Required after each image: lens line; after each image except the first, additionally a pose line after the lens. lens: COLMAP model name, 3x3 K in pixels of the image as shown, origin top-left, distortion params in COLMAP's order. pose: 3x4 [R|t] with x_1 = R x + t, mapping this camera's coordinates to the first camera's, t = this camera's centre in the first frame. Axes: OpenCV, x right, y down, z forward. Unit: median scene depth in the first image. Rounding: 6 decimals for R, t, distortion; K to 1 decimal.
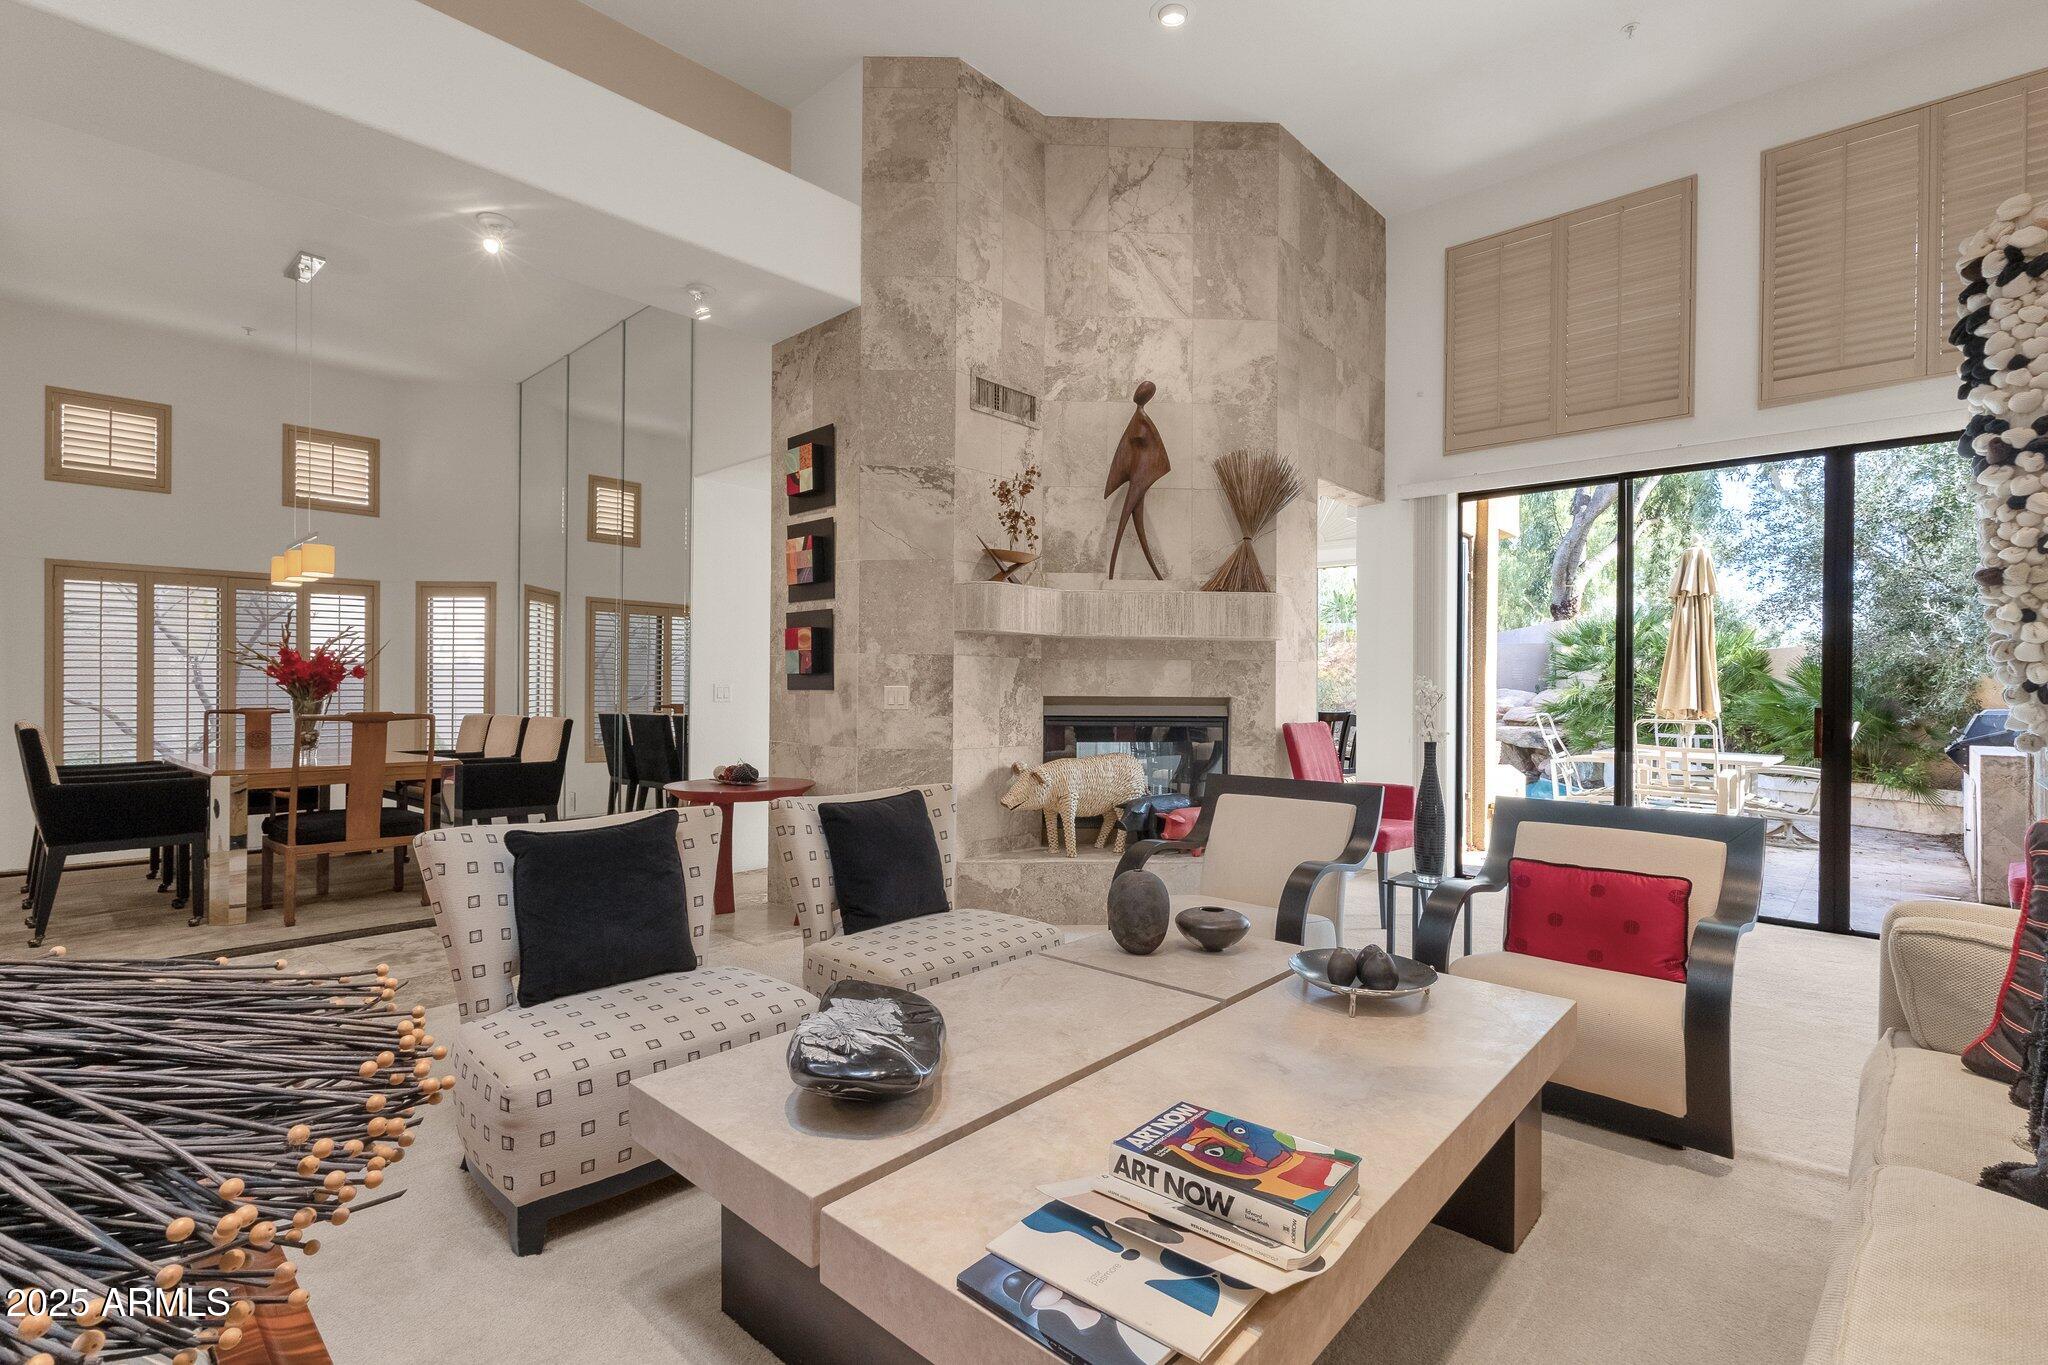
lens RADIAL K [[971.9, 0, 1030.4], [0, 971.9, 679.9], [0, 0, 1]] dist [0.006740, 0.000338]
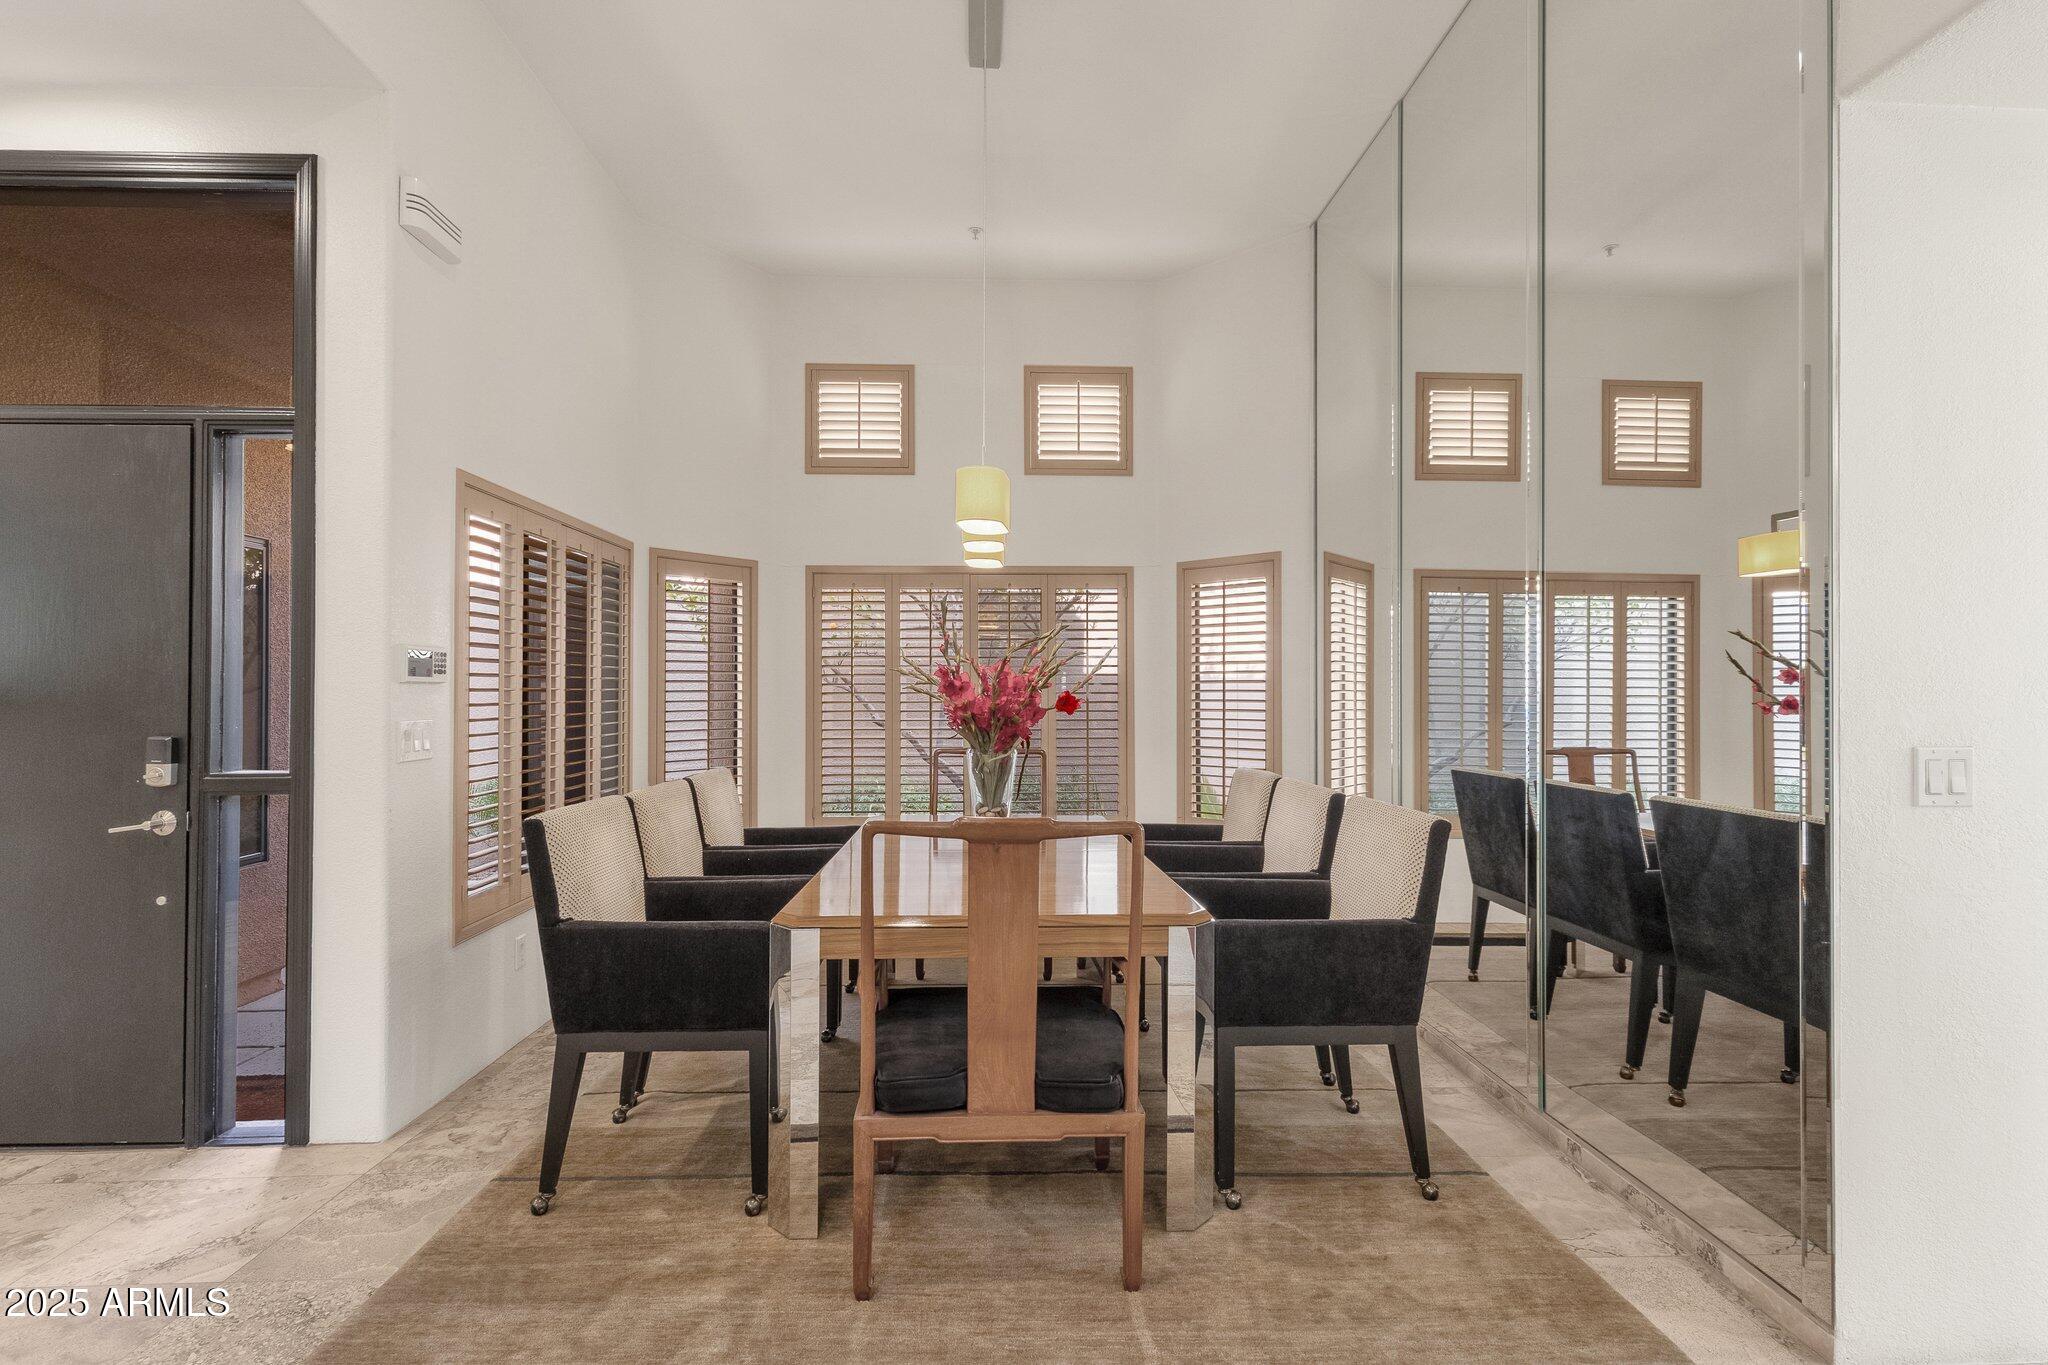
lens RADIAL K [[971.9, 0, 1030.4], [0, 971.9, 679.9], [0, 0, 1]] dist [0.006740, 0.000338]
pose [[0.726526, -0.011728, -0.687039, -0.344912], [0.007193, 0.999929, -0.009463, -0.017945], [0.687102, 0.001933, 0.726559, 0.631646]]
